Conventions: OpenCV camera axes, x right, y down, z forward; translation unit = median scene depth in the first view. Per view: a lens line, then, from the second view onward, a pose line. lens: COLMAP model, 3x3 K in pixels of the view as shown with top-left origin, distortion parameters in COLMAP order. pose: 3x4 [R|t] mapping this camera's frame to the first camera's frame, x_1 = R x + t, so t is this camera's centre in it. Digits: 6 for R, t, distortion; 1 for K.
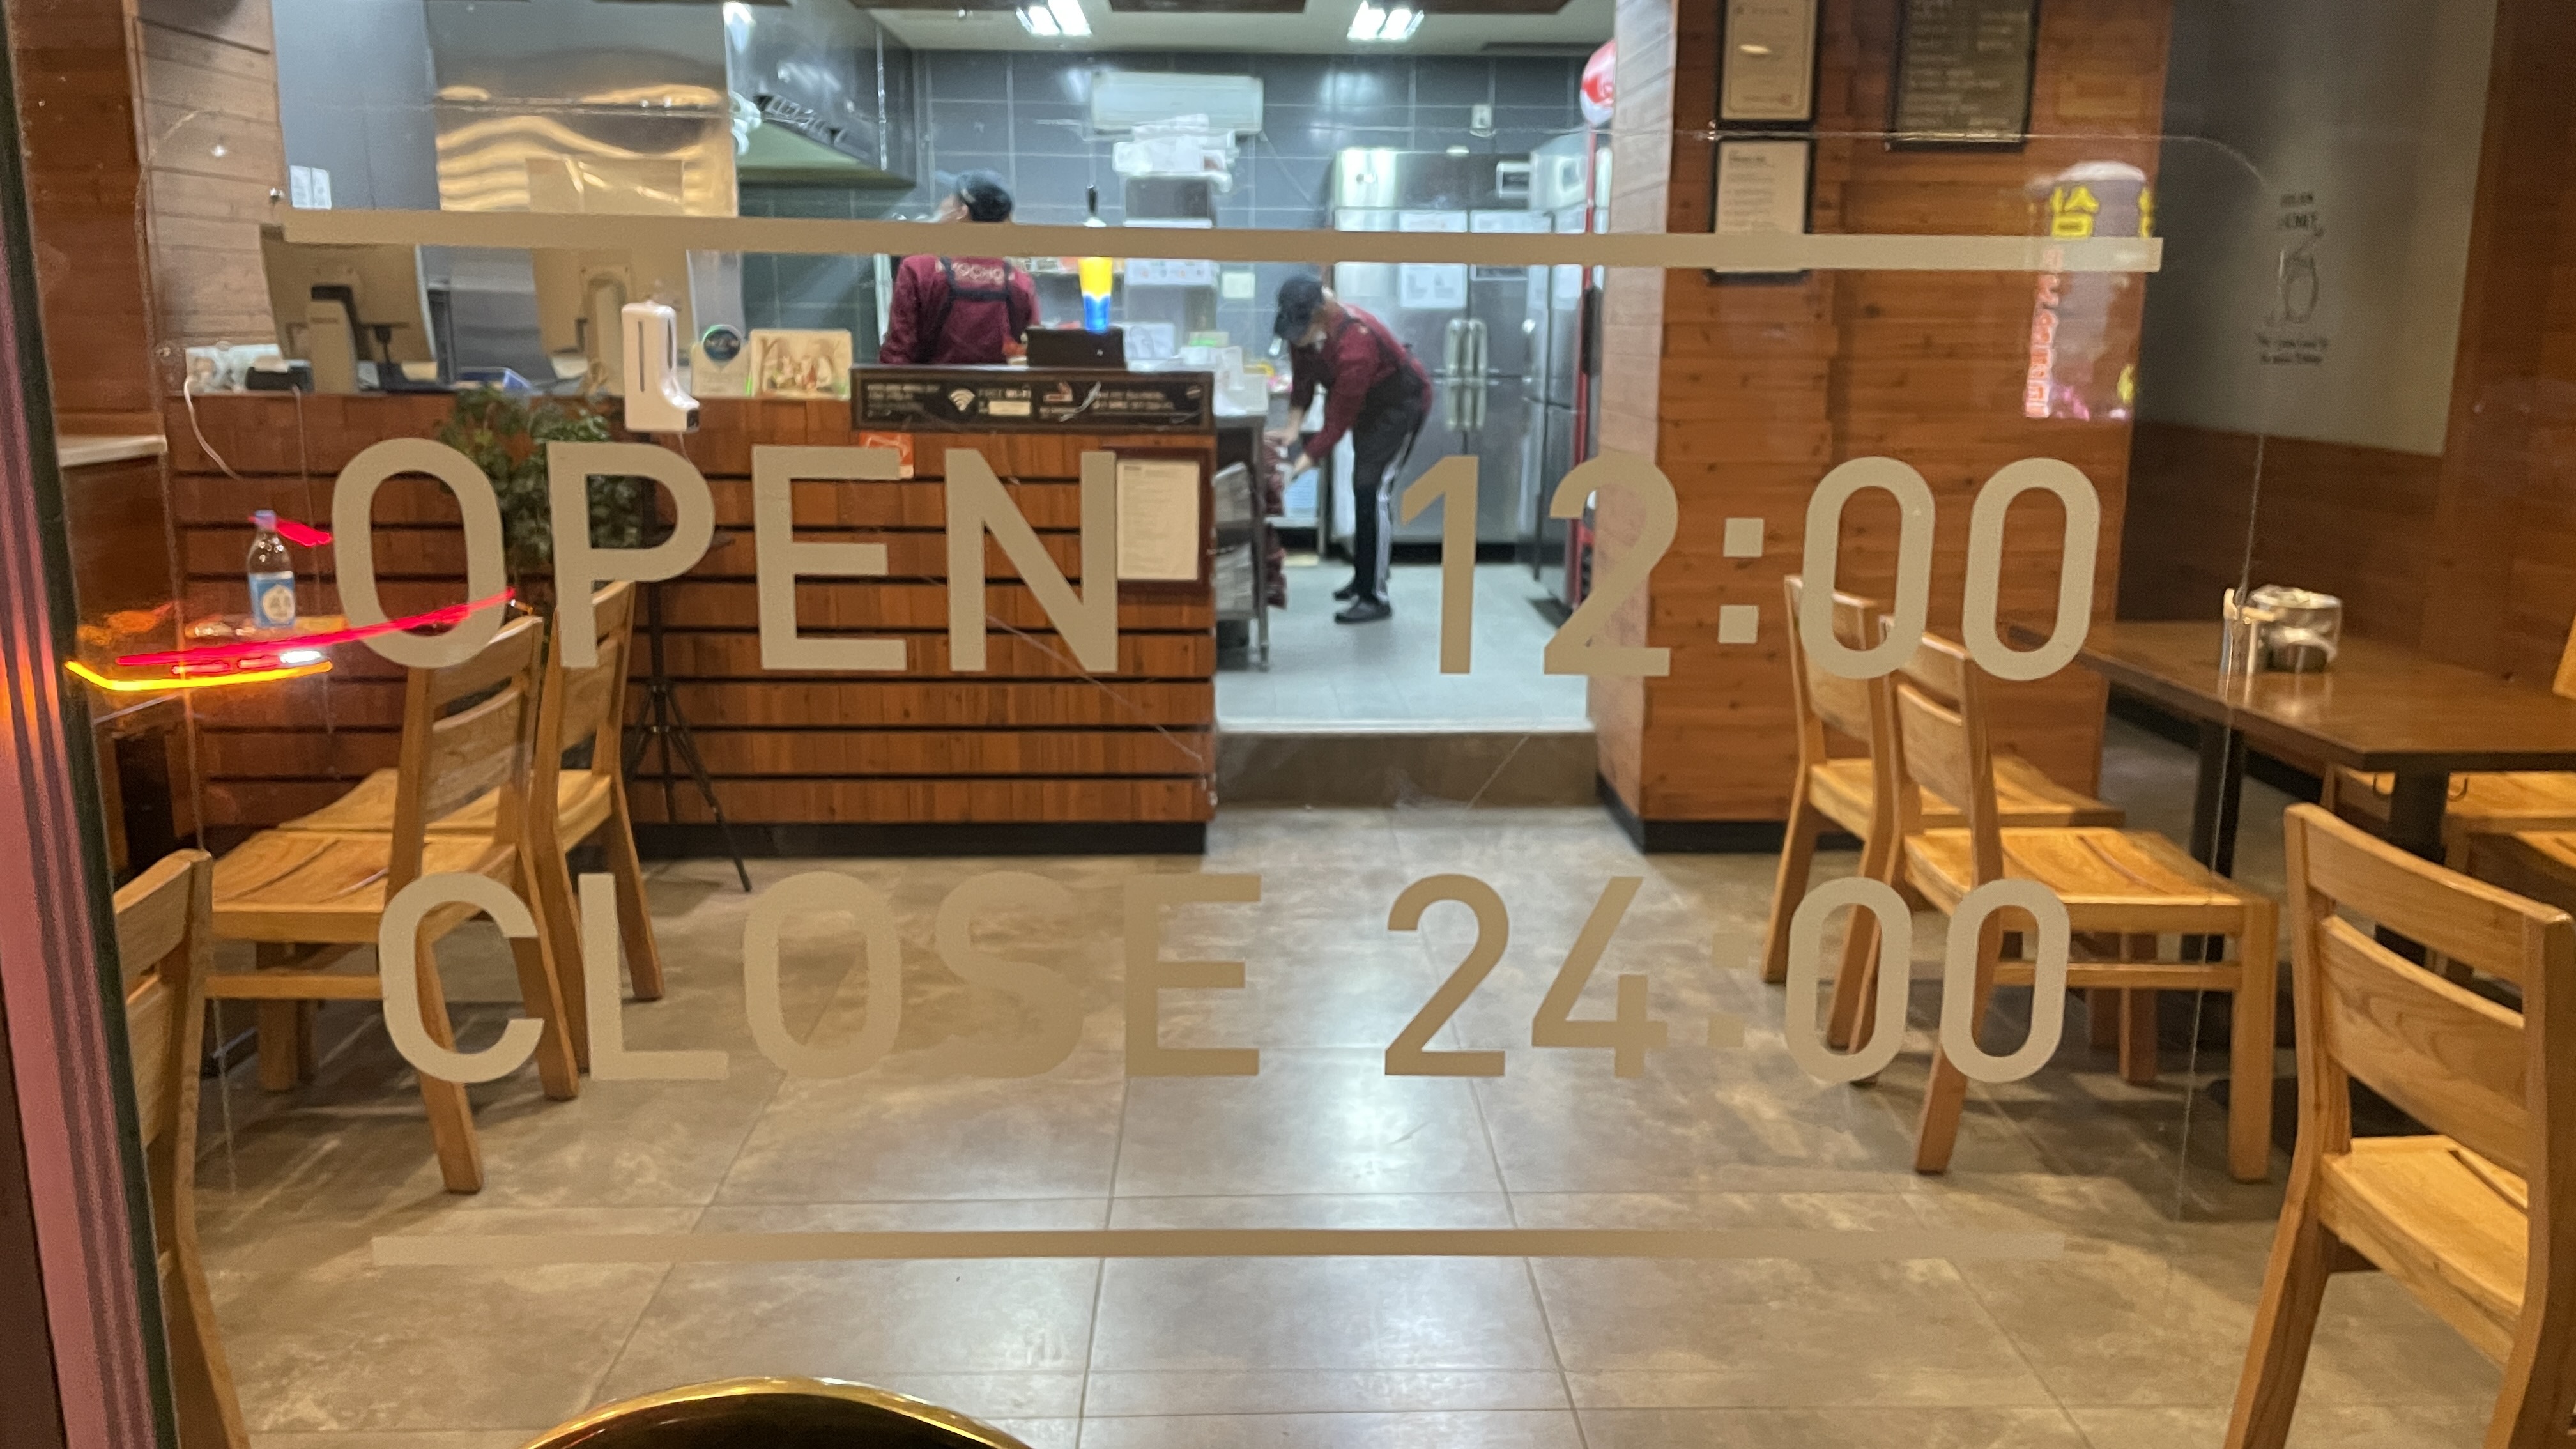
lens RADIAL K [[1944.2, 0, 1287.7], [0, 1944.2, 728.9], [0, 0, 1]] dist [0.006523, -0.000437]
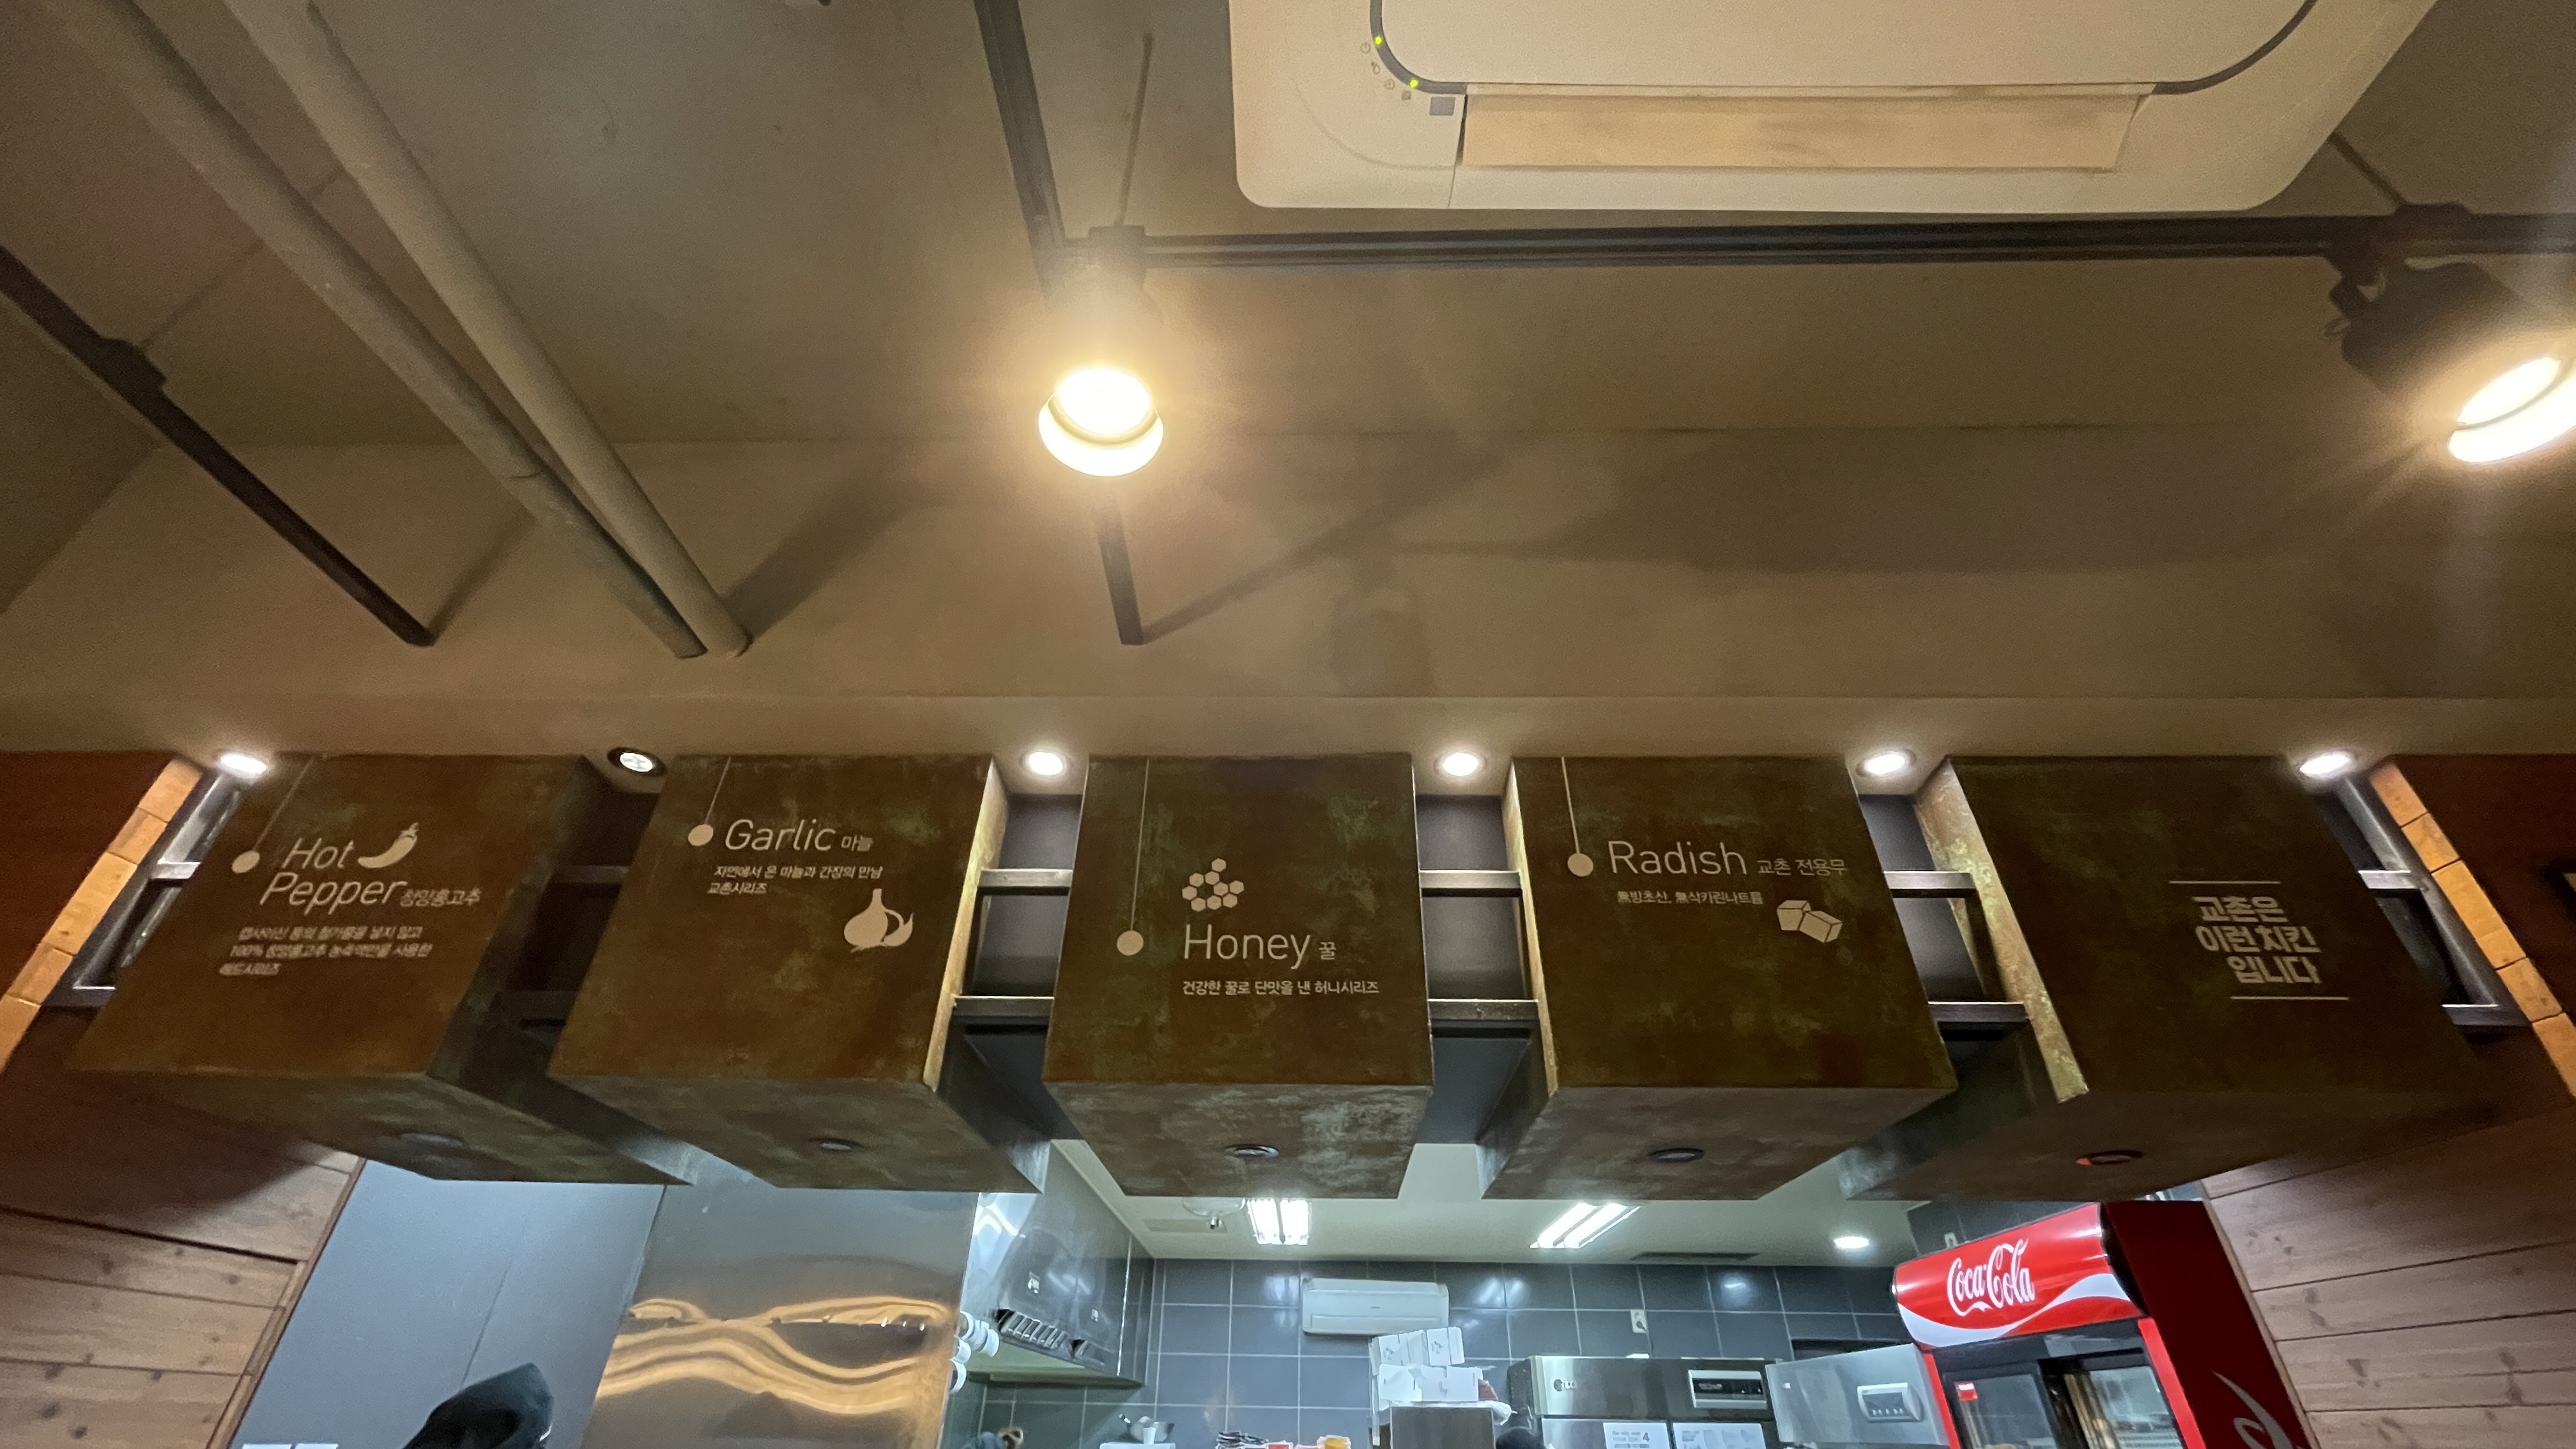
lens RADIAL K [[1052.9, 0, 1294.2], [0, 1052.9, 728.2], [0, 0, 1]] dist [0.000494, 0.000083]
pose [[0.998936, -0.021719, -0.040683, -0.086915], [-0.014258, 0.693496, -0.720320, -0.129944], [0.043858, 0.720133, 0.692448, 0.377534]]
